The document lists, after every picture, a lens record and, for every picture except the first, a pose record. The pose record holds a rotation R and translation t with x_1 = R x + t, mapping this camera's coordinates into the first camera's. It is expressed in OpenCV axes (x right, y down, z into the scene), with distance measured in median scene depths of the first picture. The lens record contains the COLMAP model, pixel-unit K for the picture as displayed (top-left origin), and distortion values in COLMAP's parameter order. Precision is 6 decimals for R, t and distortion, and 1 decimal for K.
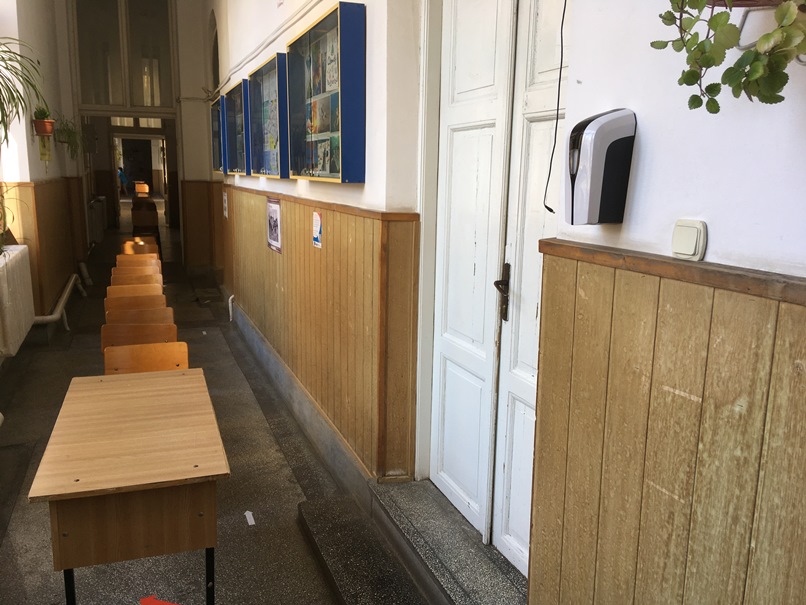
lens RADIAL K [[678.7, 0, 403.0], [0, 678.7, 302.5], [0, 0, 1]] dist [0.131414, -0.203222]
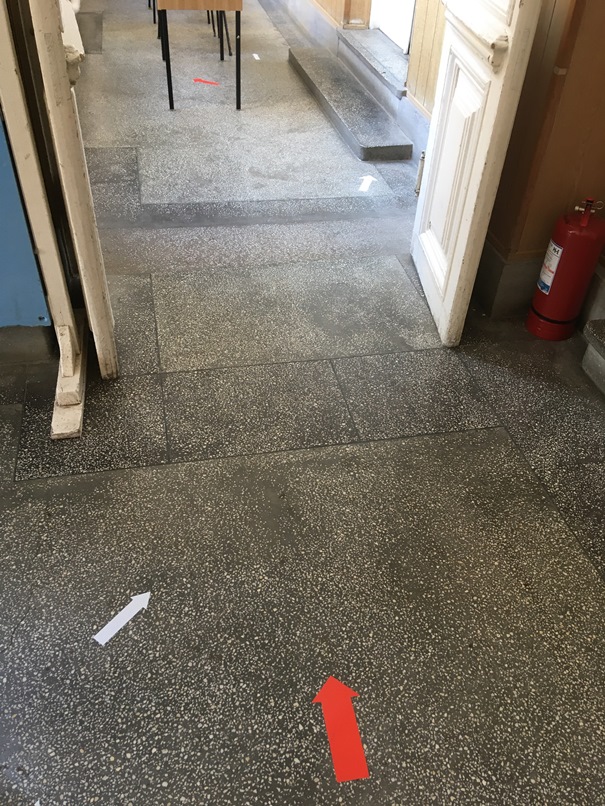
lens RADIAL K [[678.7, 0, 302.5], [0, 678.7, 403.0], [0, 0, 1]] dist [0.131414, -0.203222]
pose [[0.987592, 0.118718, -0.102803, 0.136441], [-0.051412, 0.862957, 0.502655, 0.238649], [0.148389, -0.491133, 0.858353, -0.732306]]
